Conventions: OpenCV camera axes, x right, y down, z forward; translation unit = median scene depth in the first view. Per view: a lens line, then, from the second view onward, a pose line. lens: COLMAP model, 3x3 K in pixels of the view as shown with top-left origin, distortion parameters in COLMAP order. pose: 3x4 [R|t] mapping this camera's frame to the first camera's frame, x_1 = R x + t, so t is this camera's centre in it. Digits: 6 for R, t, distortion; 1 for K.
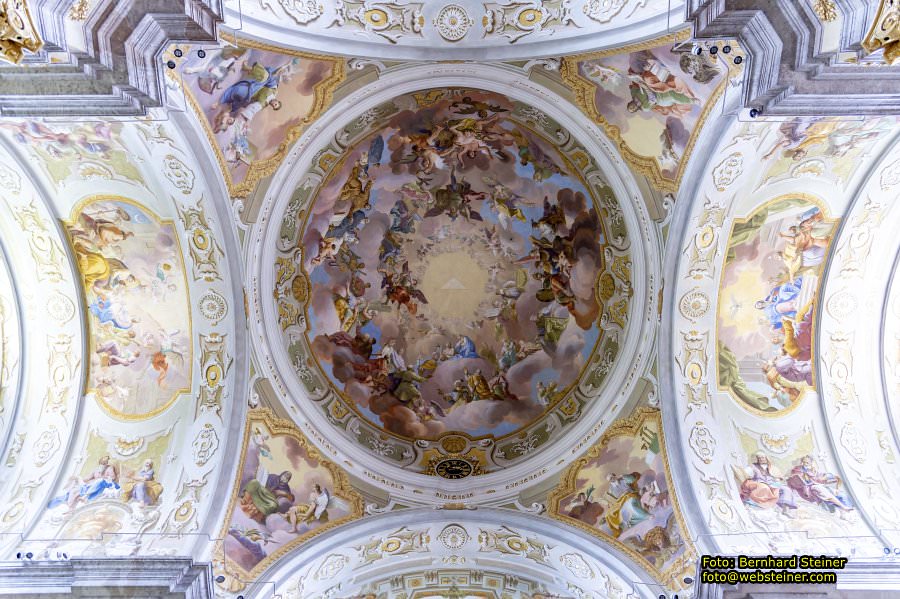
lens RADIAL K [[611.7, 0, 452.8], [0, 611.7, 299.9], [0, 0, 1]] dist [0.012605, 0.000623]
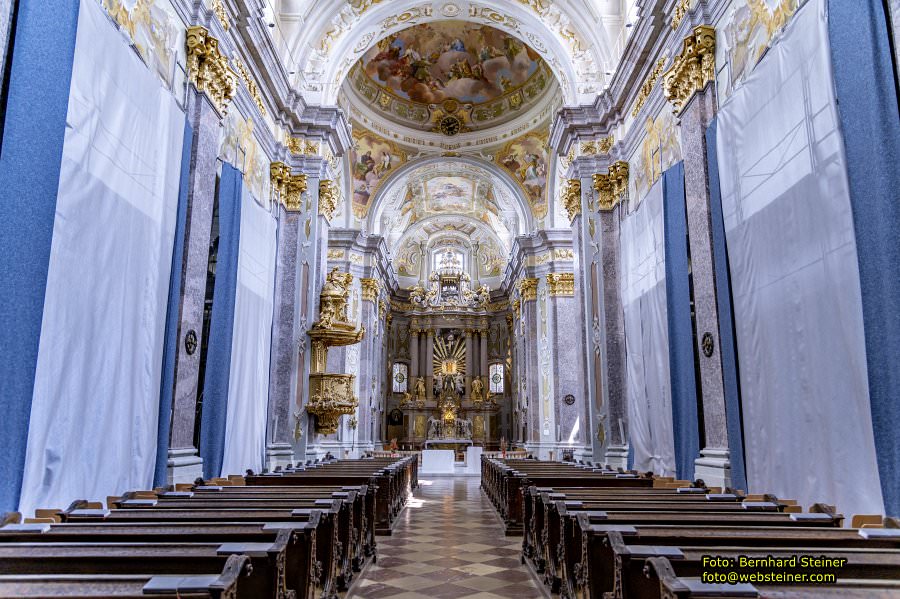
lens RADIAL K [[611.7, 0, 450.6], [0, 611.7, 289.7], [0, 0, 1]] dist [0.012605, 0.000623]
pose [[0.999980, 0.004634, 0.004346, -0.002315], [-0.005942, 0.440219, 0.897871, -1.126188], [0.002247, -0.897878, 0.440238, -0.265154]]
